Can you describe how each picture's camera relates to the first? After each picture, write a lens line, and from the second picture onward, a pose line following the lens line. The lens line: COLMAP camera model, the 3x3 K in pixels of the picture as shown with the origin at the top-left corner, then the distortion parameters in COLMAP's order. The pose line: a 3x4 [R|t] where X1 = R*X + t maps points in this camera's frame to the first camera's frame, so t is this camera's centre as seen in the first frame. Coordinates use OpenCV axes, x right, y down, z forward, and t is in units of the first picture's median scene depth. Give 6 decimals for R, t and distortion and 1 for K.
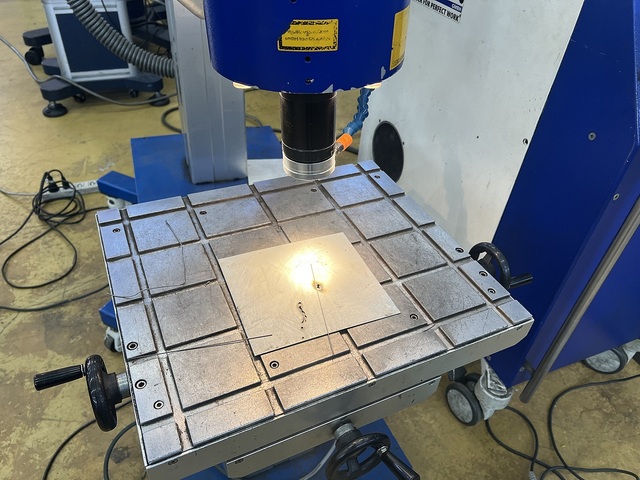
lens RADIAL K [[488.3, 0, 319.9], [0, 488.3, 241.5], [0, 0, 1]] dist [0.010609, -0.019876]
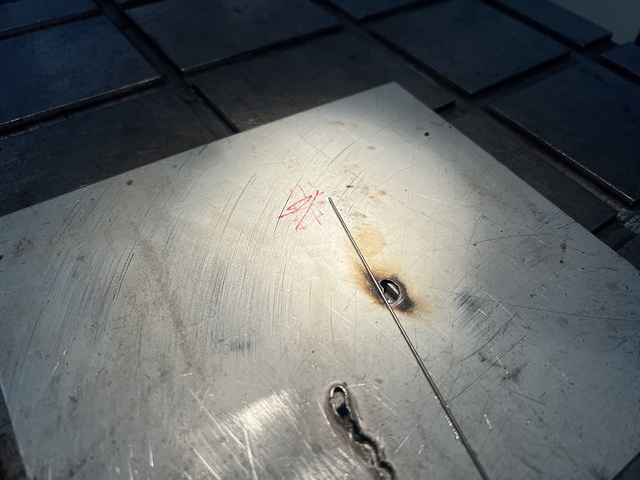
lens RADIAL K [[488.3, 0, 319.4], [0, 488.3, 240.4], [0, 0, 1]] dist [0.010609, -0.019876]
pose [[0.983005, -0.145120, 0.112432, -0.026384], [0.122895, 0.975174, 0.184205, 0.008619], [-0.136372, -0.167258, 0.976436, 0.340446]]
